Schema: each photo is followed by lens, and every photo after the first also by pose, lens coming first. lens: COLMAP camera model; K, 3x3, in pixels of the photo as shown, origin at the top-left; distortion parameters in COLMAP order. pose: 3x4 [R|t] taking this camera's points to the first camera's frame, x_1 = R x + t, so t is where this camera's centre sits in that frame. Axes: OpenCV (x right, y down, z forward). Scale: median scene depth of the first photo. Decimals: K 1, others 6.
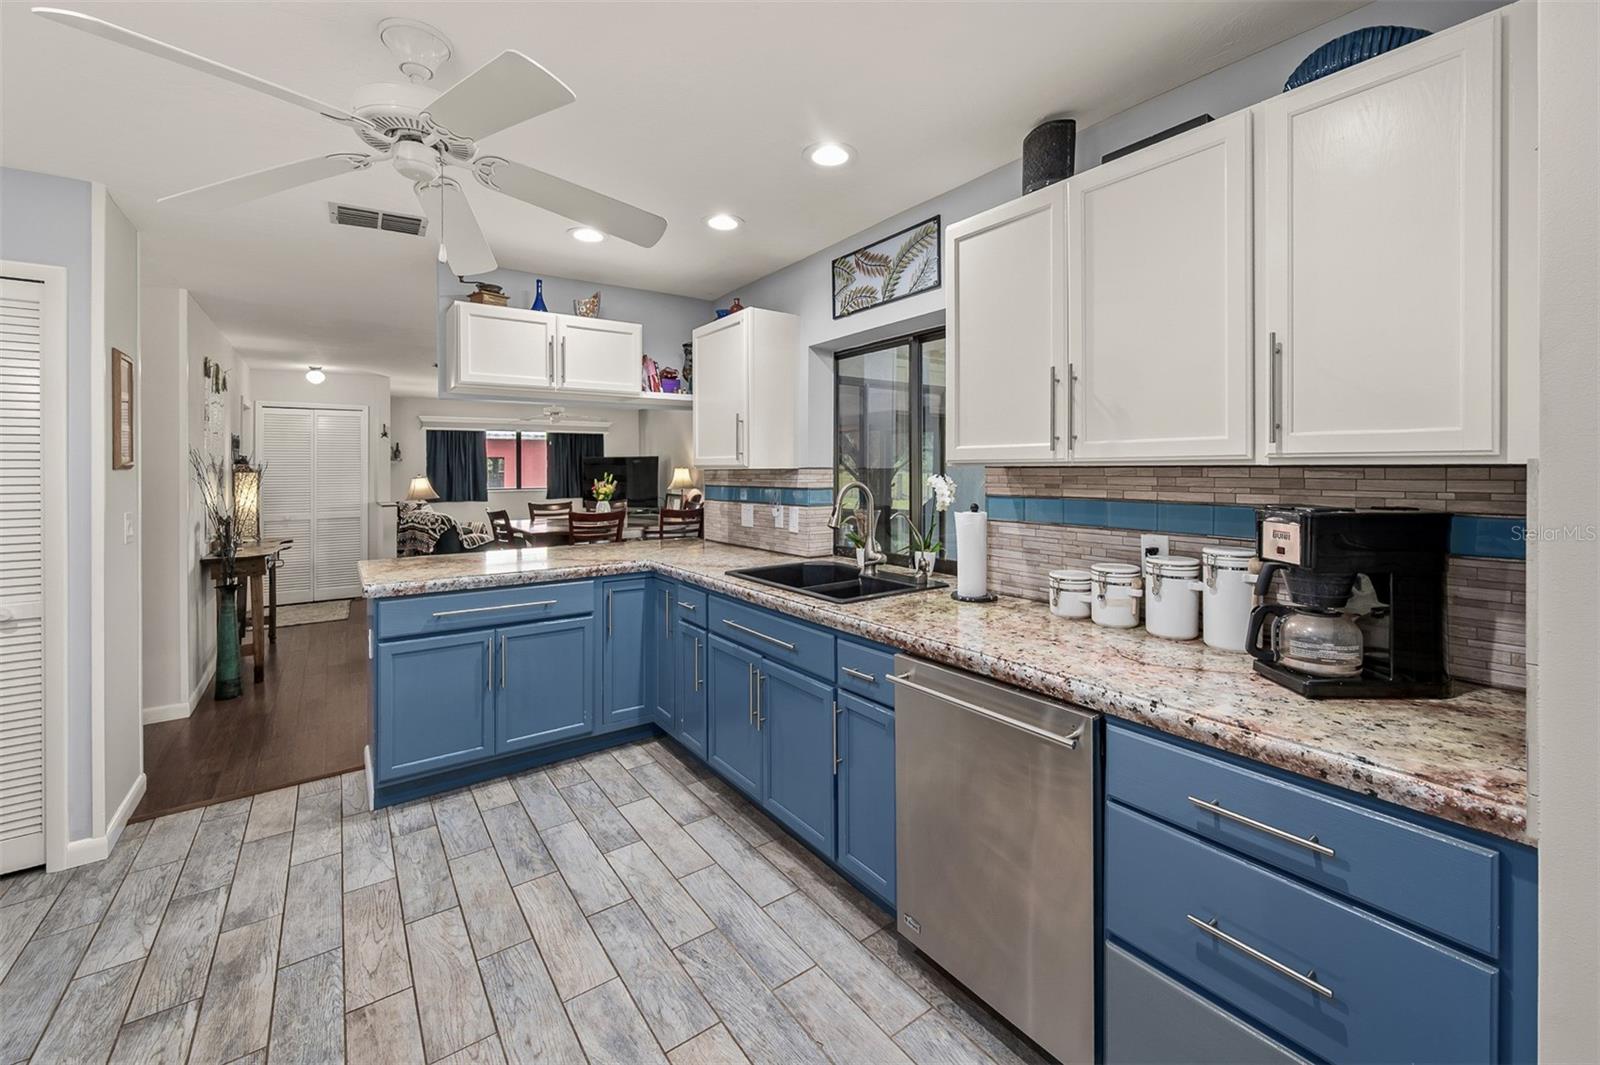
lens RADIAL K [[655.5, 0, 800.5], [0, 655.5, 464.0], [0, 0, 1]] dist [0.000822, -0.000053]
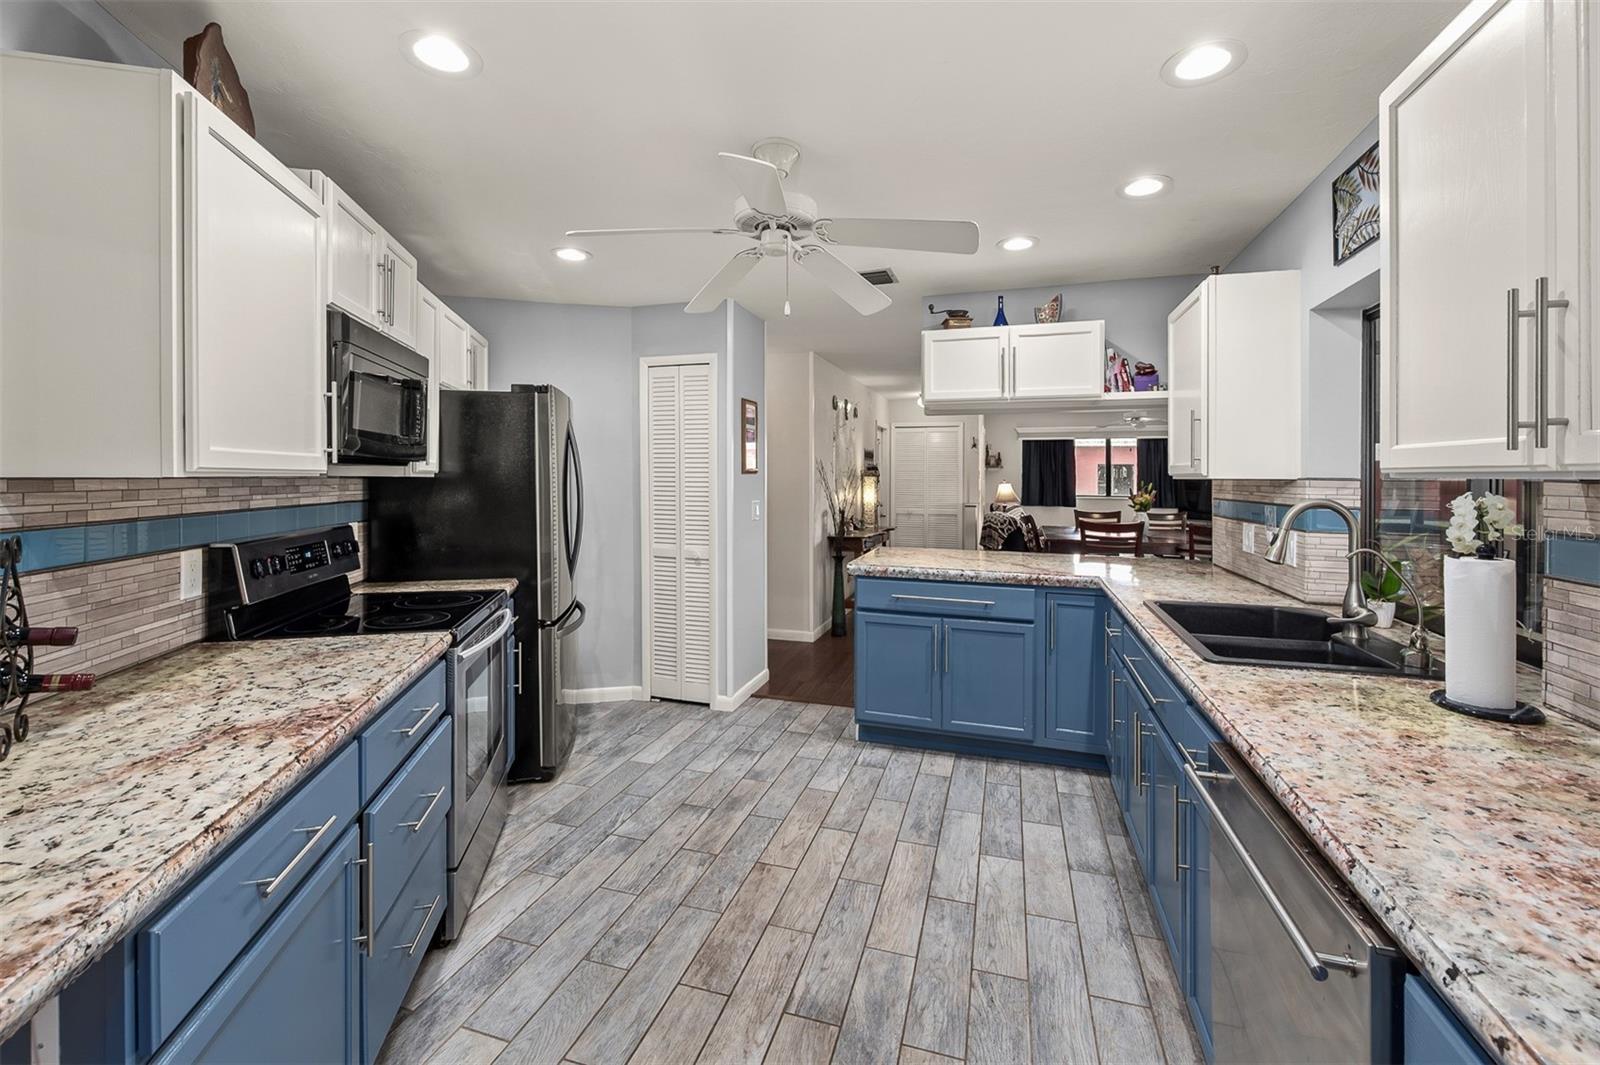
lens RADIAL K [[645.1, 0, 801.7], [0, 645.1, 470.3], [0, 0, 1]] dist [-0.003474, 0.000078]
pose [[0.602375, 0.003560, -0.798205, 0.251864], [-0.004751, 0.999988, 0.000875, -0.000998], [0.798199, 0.003265, 0.602385, 0.132423]]
